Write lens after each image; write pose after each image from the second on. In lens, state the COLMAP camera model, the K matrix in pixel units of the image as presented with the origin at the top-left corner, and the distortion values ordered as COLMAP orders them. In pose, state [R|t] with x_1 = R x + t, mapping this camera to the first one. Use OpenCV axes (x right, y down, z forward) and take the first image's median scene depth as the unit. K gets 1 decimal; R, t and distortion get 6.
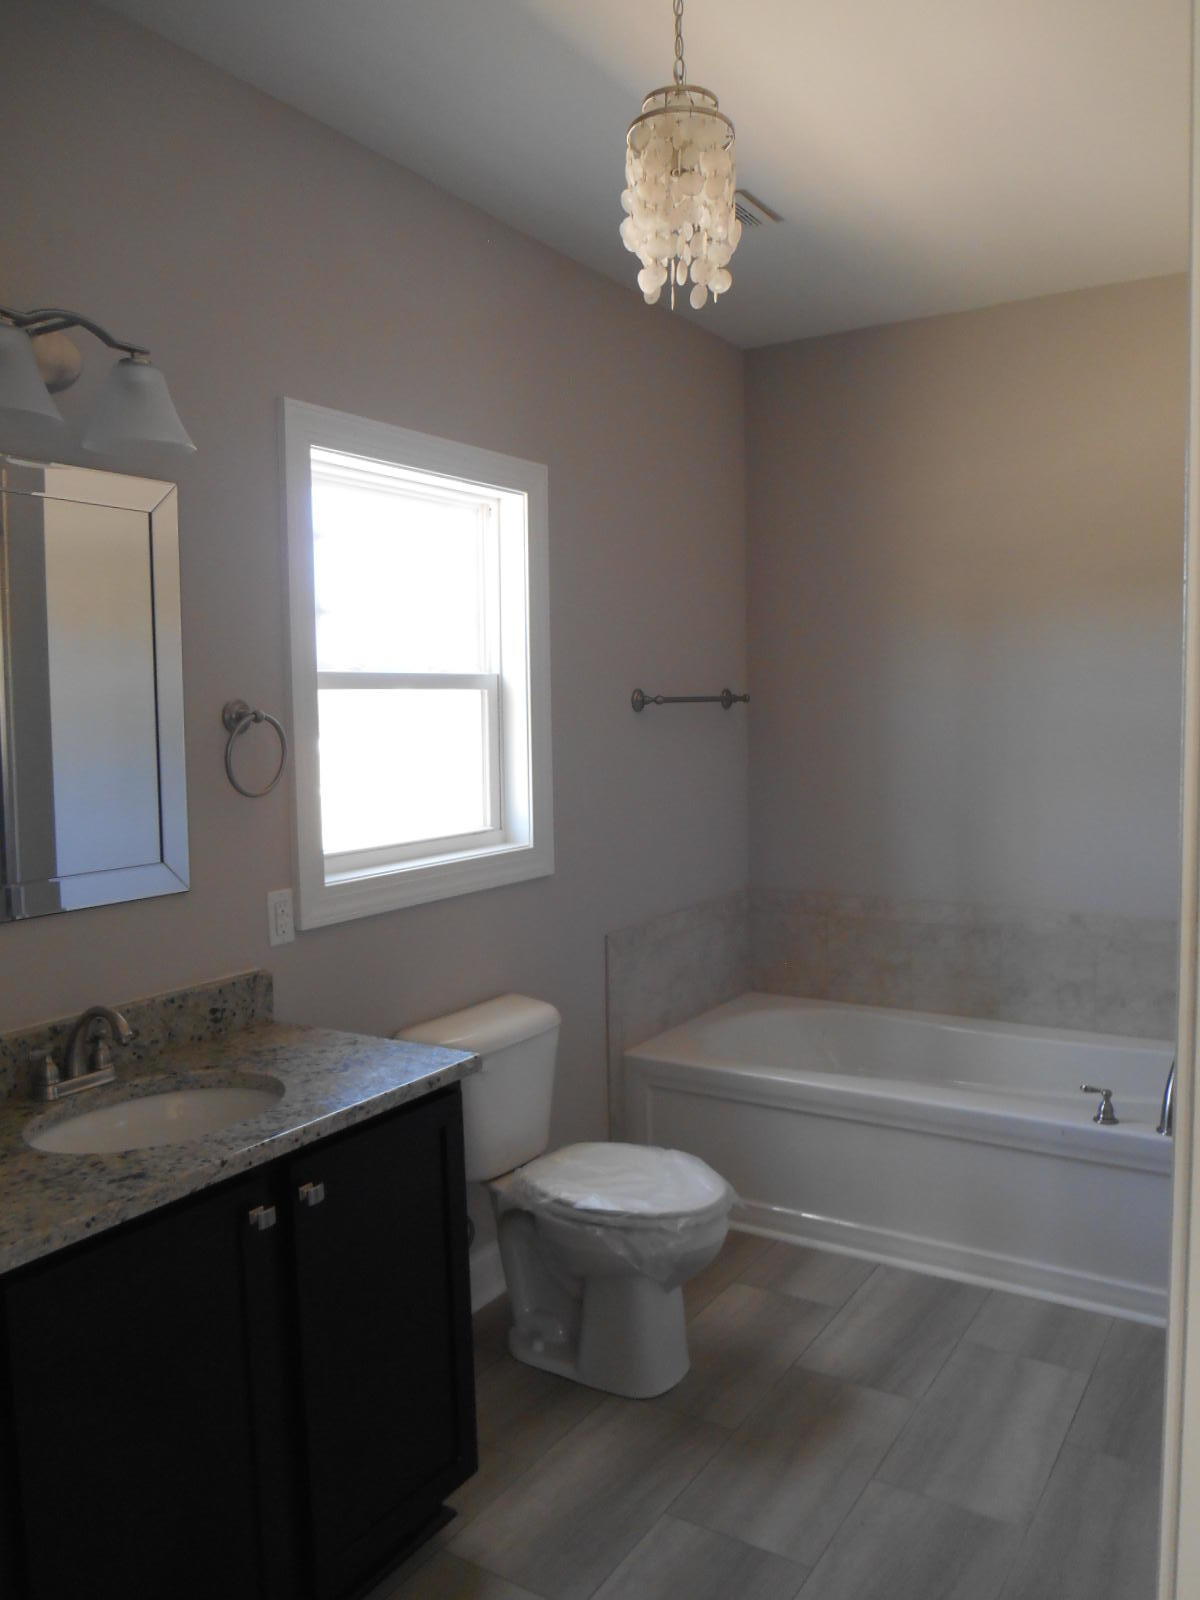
lens RADIAL K [[1236.7, 0, 609.7], [0, 1236.7, 800.1], [0, 0, 1]] dist [-0.040046, 0.017964]
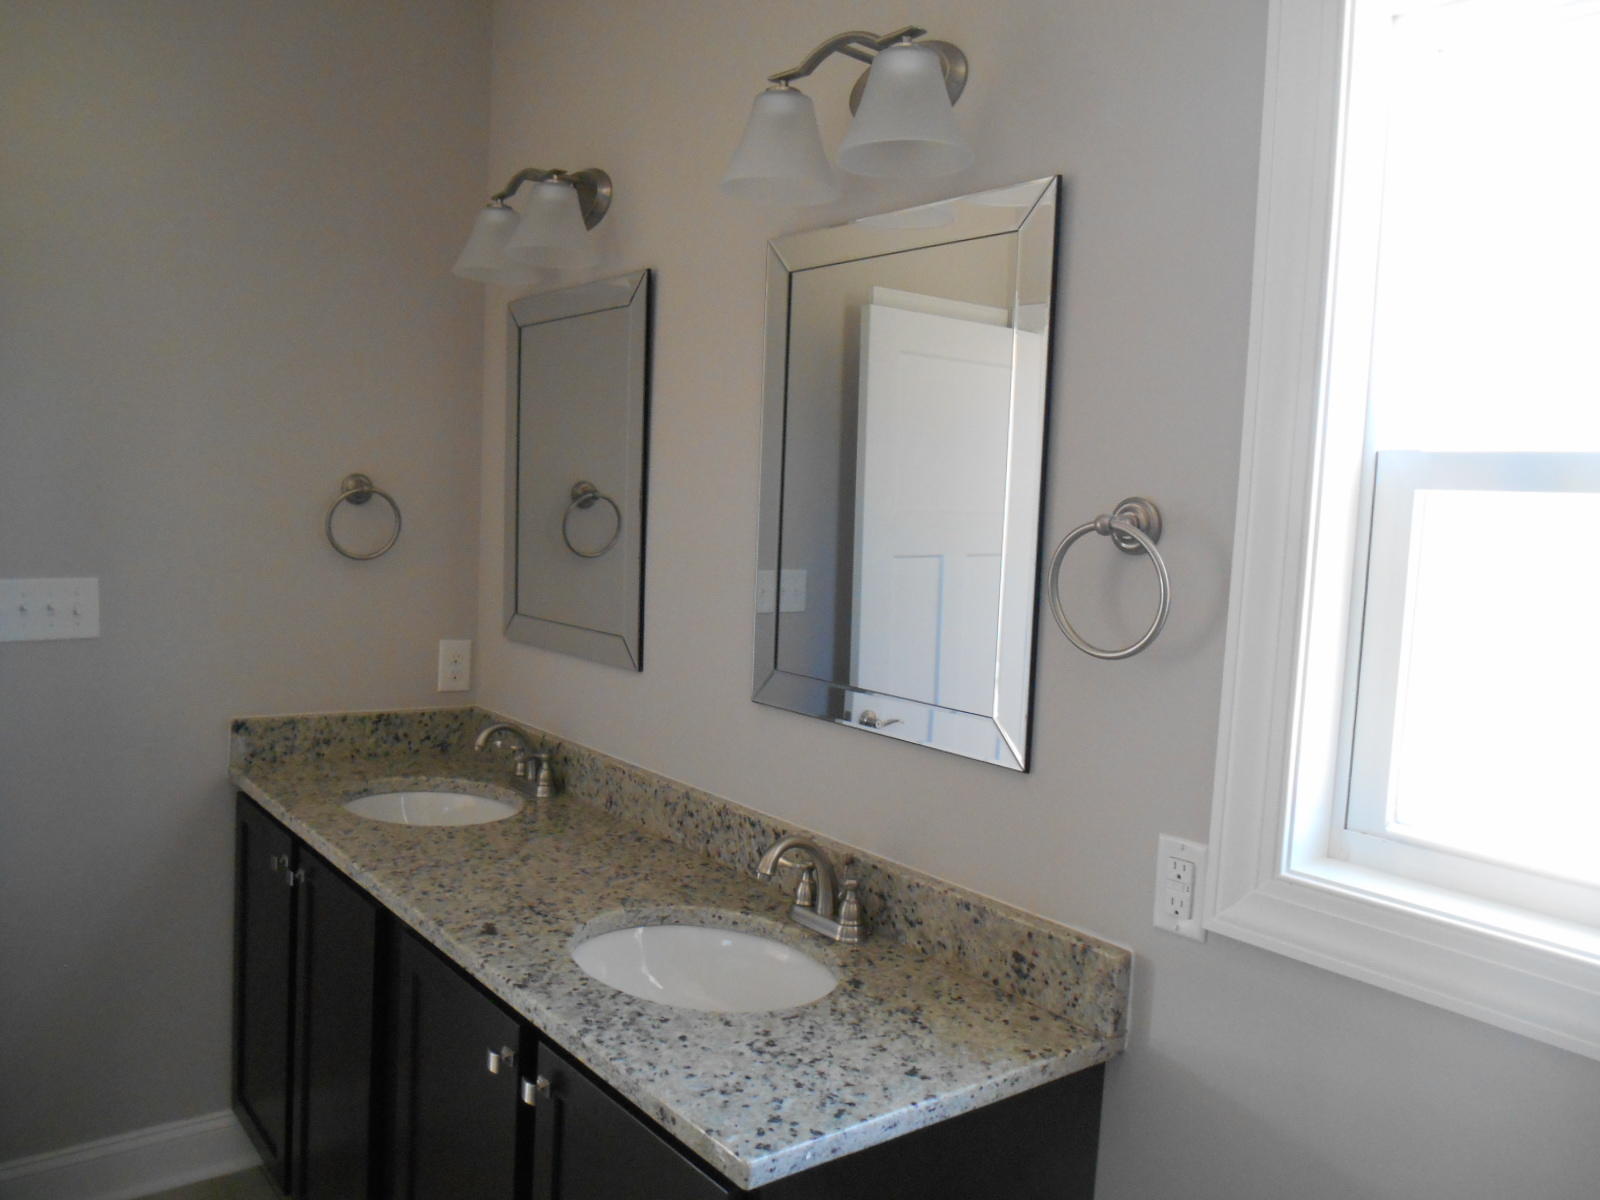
lens RADIAL K [[1236.7, 0, 800.0], [0, 1236.7, 600.0], [0, 0, 1]] dist [-0.040046, 0.017964]
pose [[-0.310294, 0.074155, -0.947744, 0.344988], [-0.135384, 0.983344, 0.121265, -0.087448], [0.940951, 0.165937, -0.295087, 1.079804]]
